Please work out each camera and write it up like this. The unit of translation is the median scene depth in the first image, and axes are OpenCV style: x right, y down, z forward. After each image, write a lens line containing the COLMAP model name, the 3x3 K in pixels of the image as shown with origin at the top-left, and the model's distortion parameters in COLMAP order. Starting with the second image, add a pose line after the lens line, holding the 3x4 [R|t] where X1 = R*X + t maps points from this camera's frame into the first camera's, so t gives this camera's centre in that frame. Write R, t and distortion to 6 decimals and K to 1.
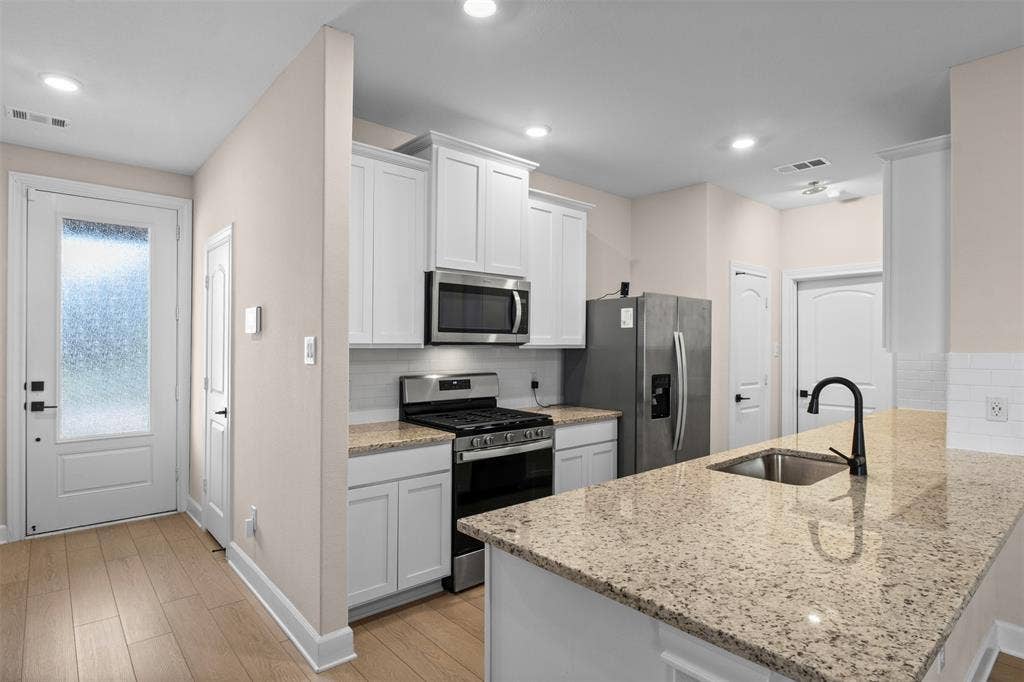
lens RADIAL K [[531.7, 0, 513.0], [0, 531.7, 346.1], [0, 0, 1]] dist [-0.005130, -0.002072]
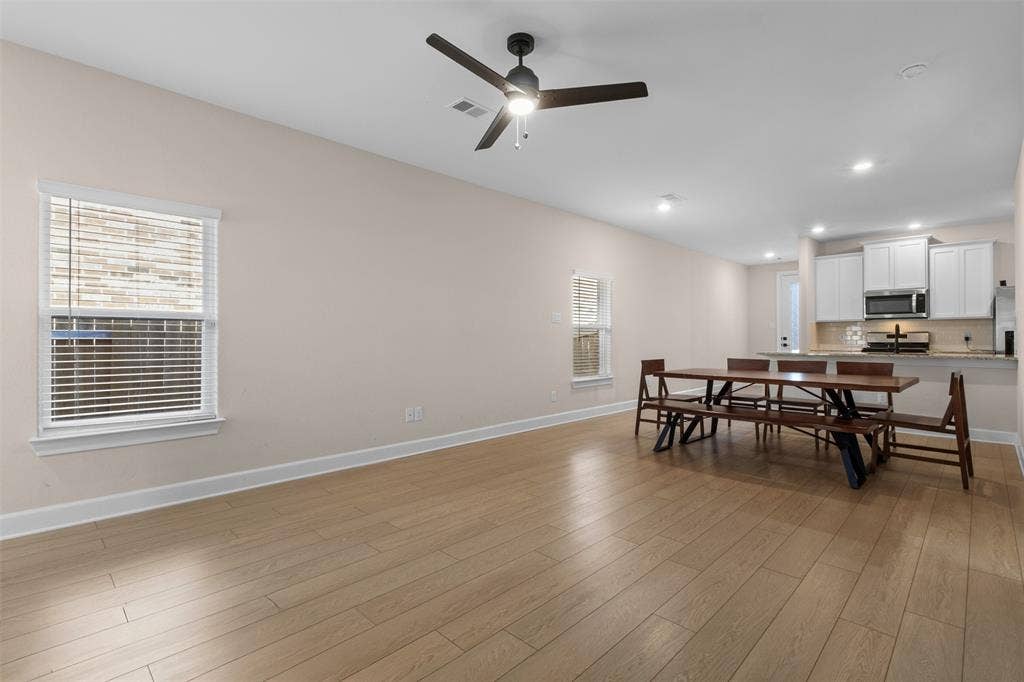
lens RADIAL K [[469.2, 0, 514.1], [0, 469.2, 338.3], [0, 0, 1]] dist [-0.002652, -0.000200]
pose [[0.078188, -0.003111, -0.996934, 1.777056], [0.005014, 0.999984, -0.002728, 0.076616], [0.996926, -0.004786, 0.078202, -0.826389]]
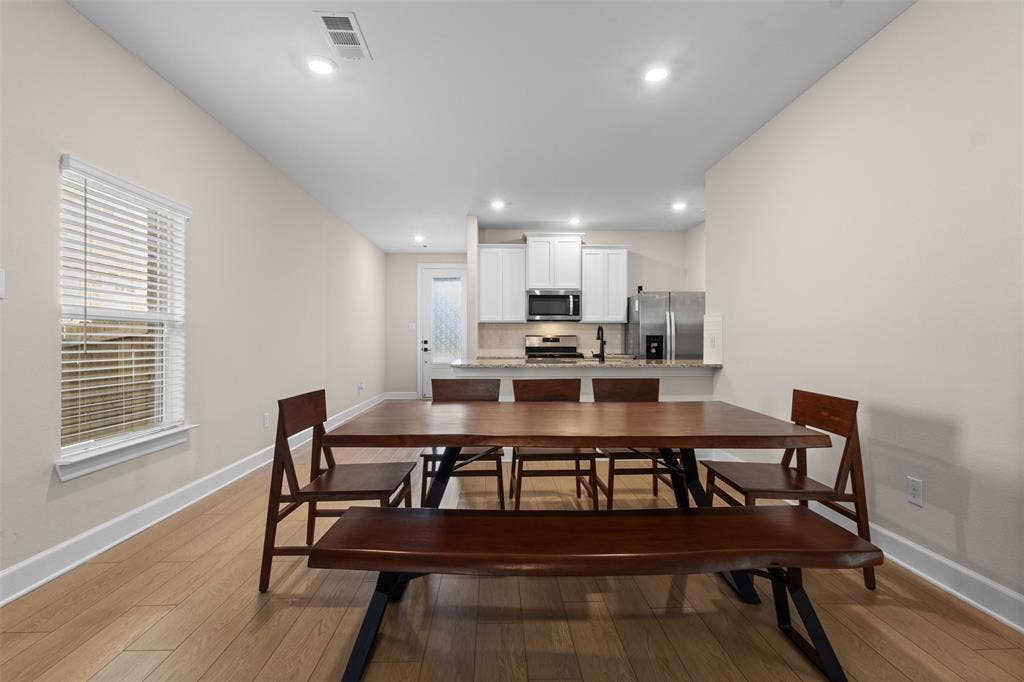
lens RADIAL K [[469.2, 0, 512.7], [0, 469.2, 342.7], [0, 0, 1]] dist [-0.002652, -0.000200]
pose [[0.781069, -0.000667, -0.624445, 0.947375], [0.004484, 0.999980, 0.004540, 0.072068], [0.624429, -0.006346, 0.781056, -0.589582]]
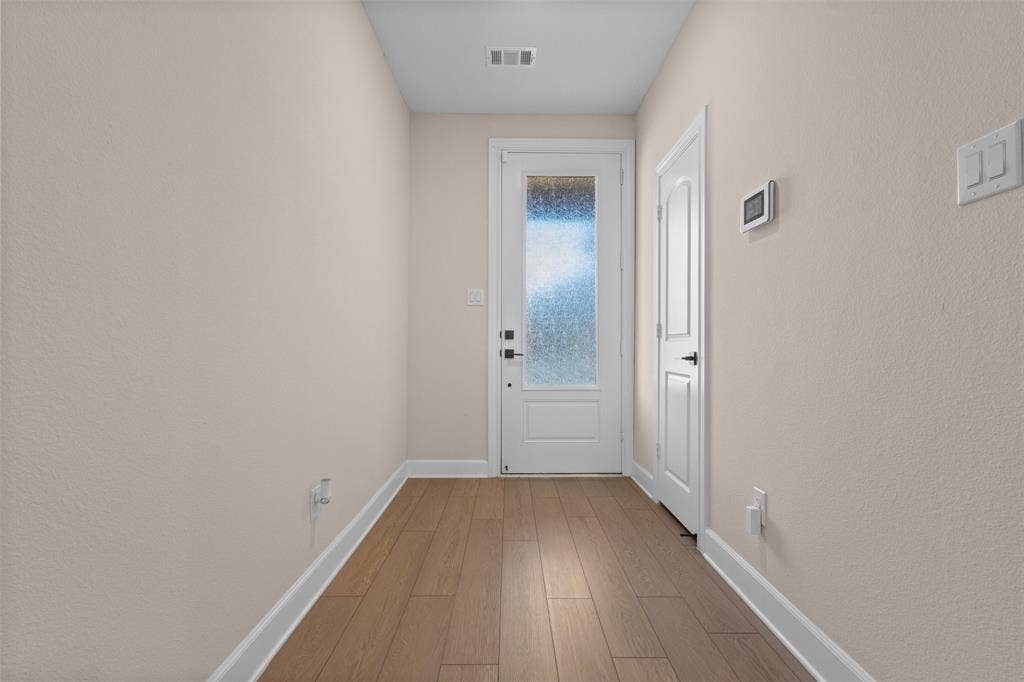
lens RADIAL K [[469.2, 0, 515.4], [0, 469.2, 344.6], [0, 0, 1]] dist [-0.002652, -0.000200]
pose [[0.759933, -0.005334, -0.649980, -0.284817], [0.000967, 0.999974, -0.007076, 0.105578], [0.650001, 0.004749, 0.759918, 0.299640]]
